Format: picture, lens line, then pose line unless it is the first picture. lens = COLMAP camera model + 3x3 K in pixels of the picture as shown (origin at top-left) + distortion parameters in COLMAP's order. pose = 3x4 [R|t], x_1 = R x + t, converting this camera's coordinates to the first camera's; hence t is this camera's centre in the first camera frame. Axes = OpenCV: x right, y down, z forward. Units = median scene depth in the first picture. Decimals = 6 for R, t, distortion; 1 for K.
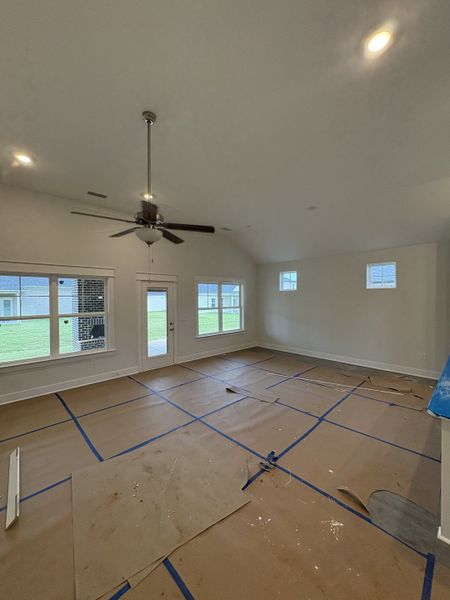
lens RADIAL K [[240.1, 0, 224.9], [0, 240.1, 298.9], [0, 0, 1]] dist [-0.000196, -0.000451]
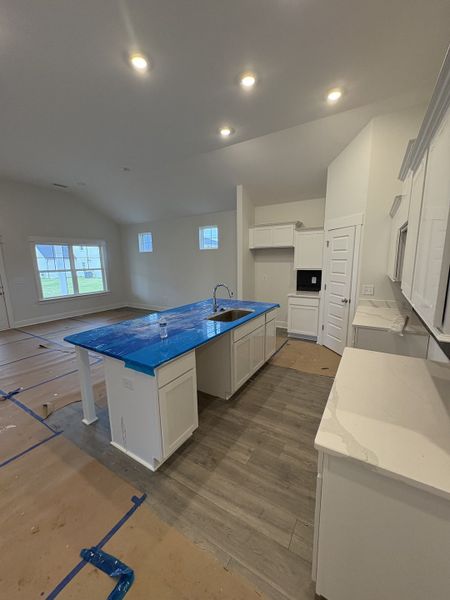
lens RADIAL K [[240.1, 0, 227.1], [0, 240.1, 300.4], [0, 0, 1]] dist [-0.000196, -0.000451]
pose [[0.966424, -0.056543, 0.250653, 0.333099], [0.016491, 0.987126, 0.159095, 0.013471], [-0.256422, -0.149620, 0.954914, -0.118866]]
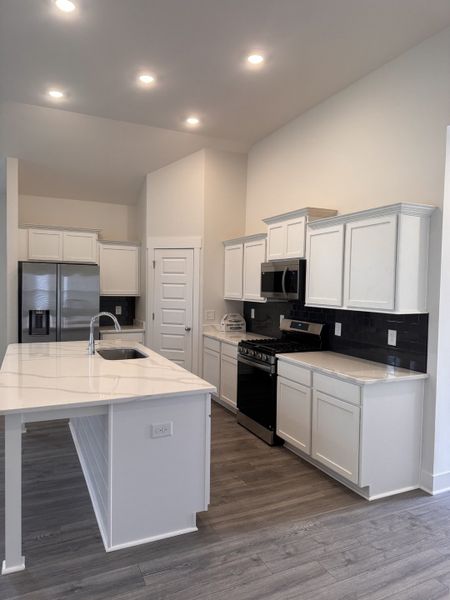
lens RADIAL K [[422.1, 0, 224.9], [0, 422.1, 299.9], [0, 0, 1]] dist [0.000702, -0.000612]
pose [[0.330795, -0.027019, 0.943316, -3.738969], [-0.013467, 0.999353, 0.033347, 0.045153], [-0.943607, -0.023734, 0.330217, 0.954289]]
